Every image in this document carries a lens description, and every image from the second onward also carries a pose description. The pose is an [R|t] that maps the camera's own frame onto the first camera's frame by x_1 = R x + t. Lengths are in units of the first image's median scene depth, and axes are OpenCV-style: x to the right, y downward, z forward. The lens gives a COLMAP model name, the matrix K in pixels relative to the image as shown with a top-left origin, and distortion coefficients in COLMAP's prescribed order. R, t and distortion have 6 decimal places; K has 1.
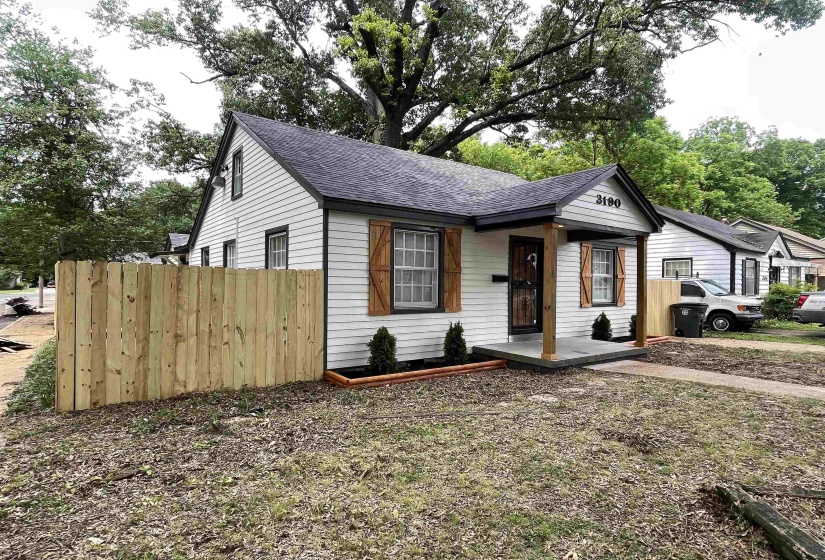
lens RADIAL K [[470.7, 0, 399.5], [0, 470.7, 285.2], [0, 0, 1]] dist [-0.003097, 0.000720]
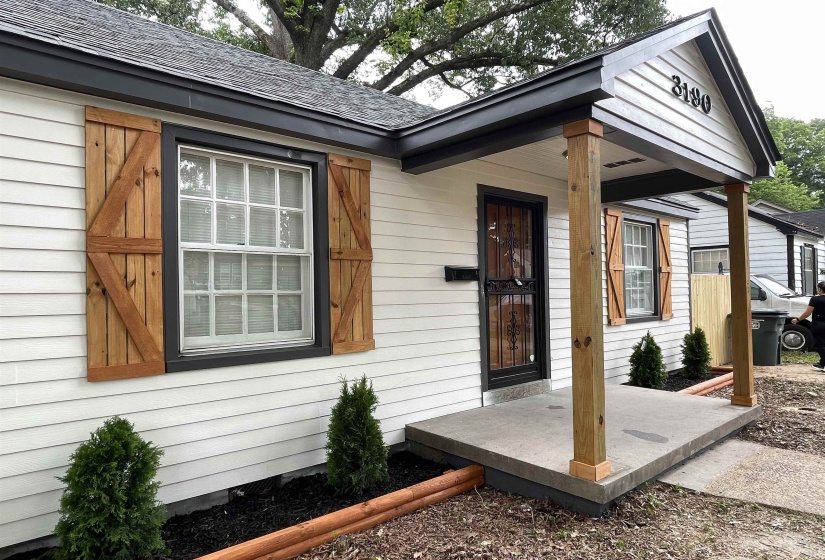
lens RADIAL K [[545.8, 0, 418.0], [0, 545.8, 283.1], [0, 0, 1]] dist [0.009413, -0.004746]
pose [[0.992320, -0.025569, 0.121023, 0.112868], [0.028363, 0.999368, -0.021425, 0.006372], [-0.120399, 0.024693, 0.992418, 0.499874]]
